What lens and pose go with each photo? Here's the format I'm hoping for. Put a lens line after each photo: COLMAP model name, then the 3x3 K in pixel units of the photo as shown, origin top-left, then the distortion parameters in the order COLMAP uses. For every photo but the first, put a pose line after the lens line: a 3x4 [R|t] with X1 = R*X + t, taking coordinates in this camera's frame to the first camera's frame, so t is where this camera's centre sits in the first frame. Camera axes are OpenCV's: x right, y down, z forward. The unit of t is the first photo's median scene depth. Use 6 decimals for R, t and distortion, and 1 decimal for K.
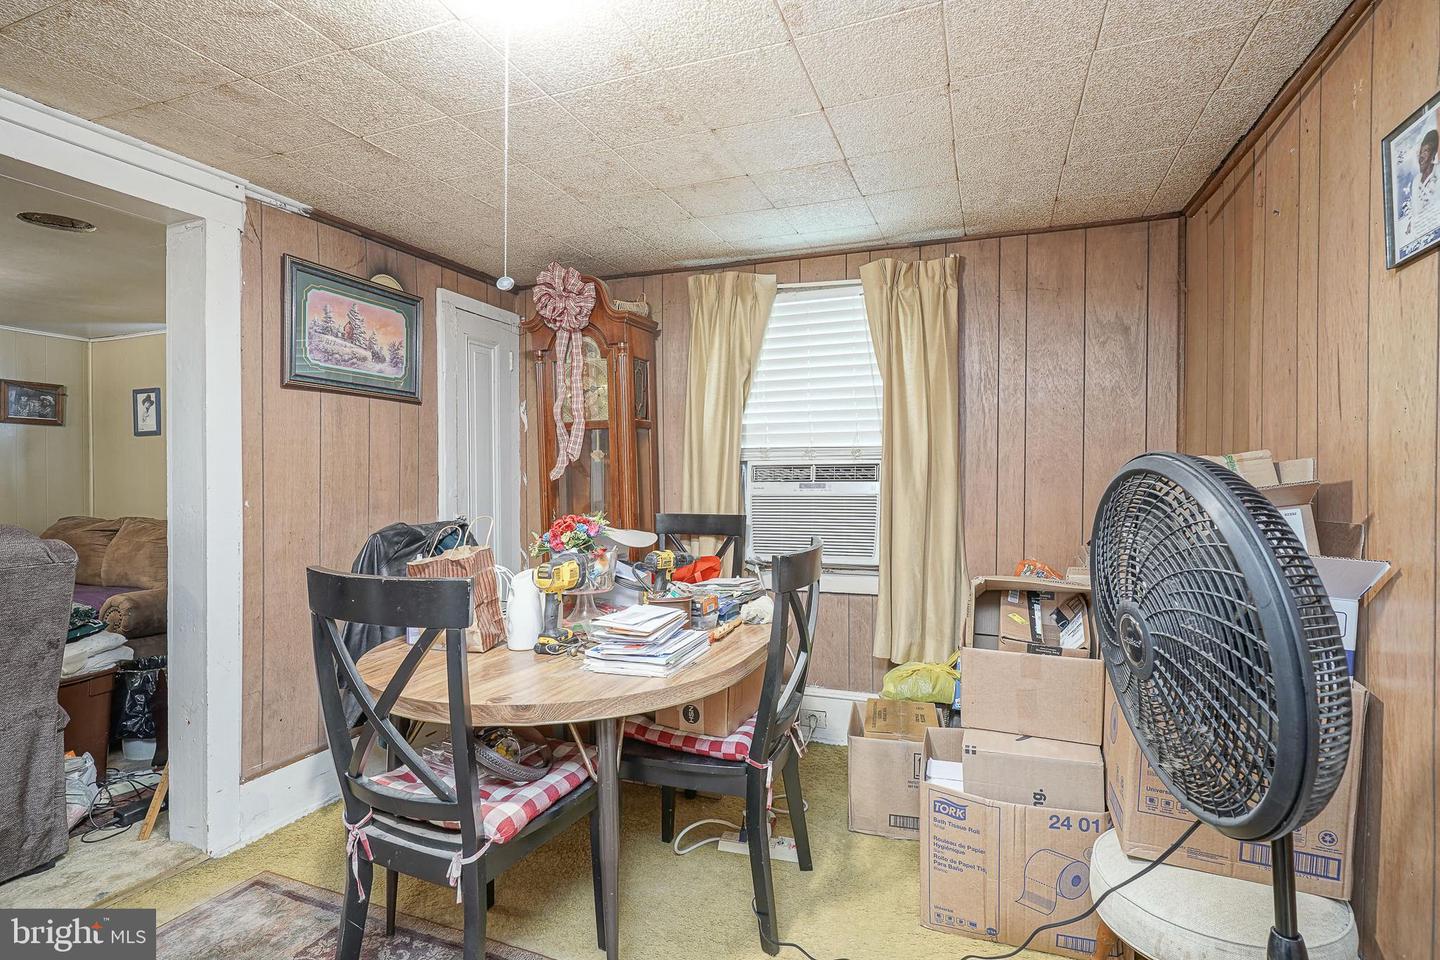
lens RADIAL K [[717.3, 0, 718.9], [0, 717.3, 485.9], [0, 0, 1]] dist [-0.010163, 0.005757]
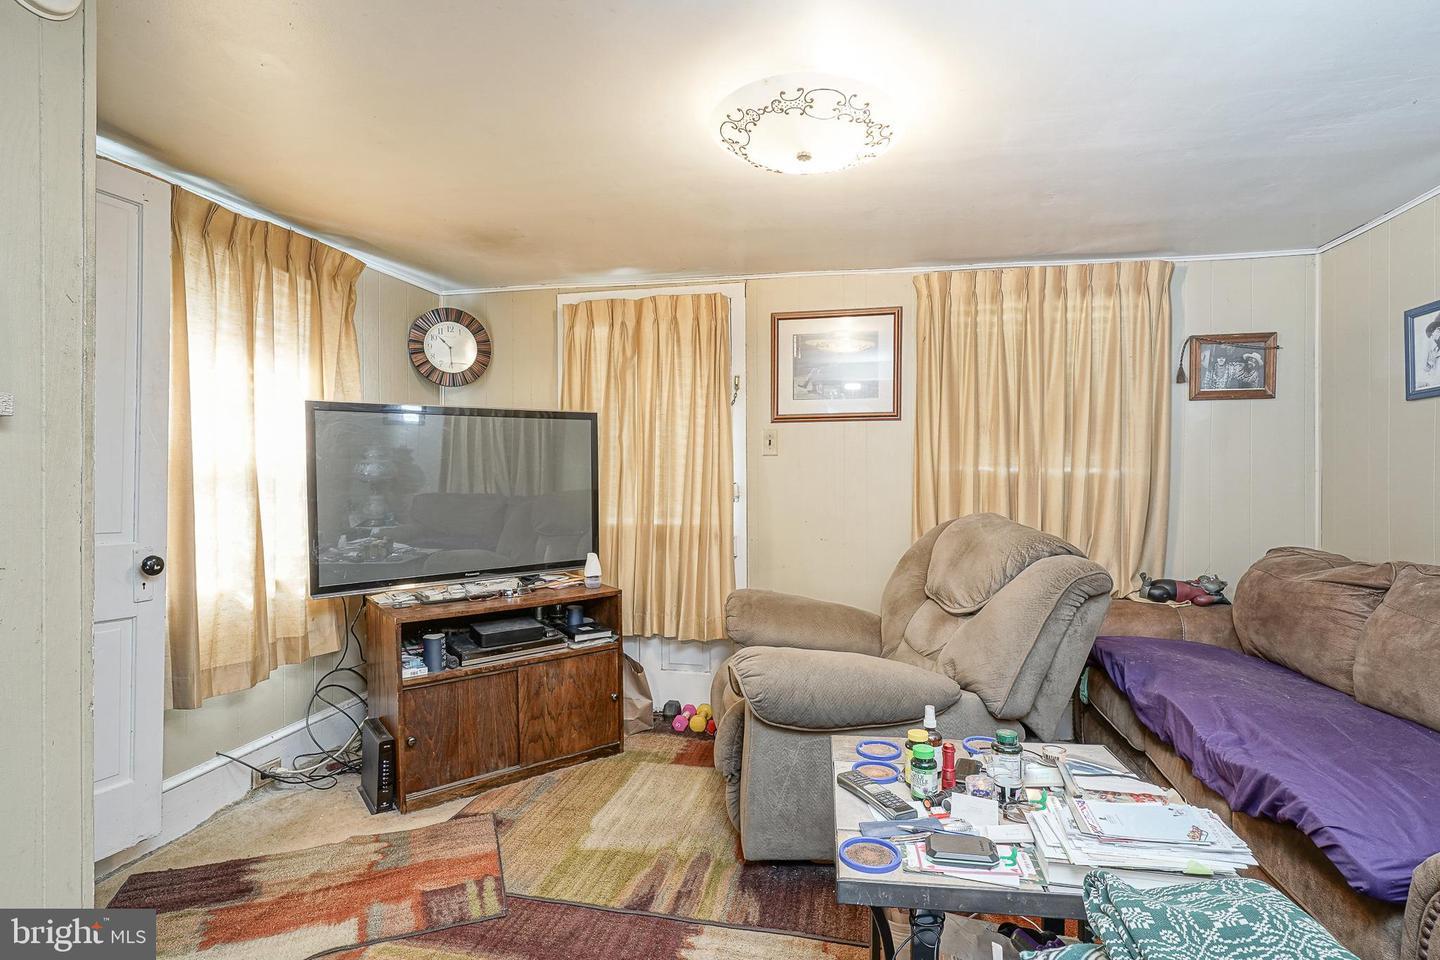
lens RADIAL K [[717.3, 0, 737.4], [0, 717.3, 487.9], [0, 0, 1]] dist [-0.010163, 0.005757]
pose [[0.196203, 0.003555, -0.980557, -0.399421], [-0.004903, 0.999984, 0.002644, -0.003161], [0.980551, 0.004289, 0.196217, 0.419380]]
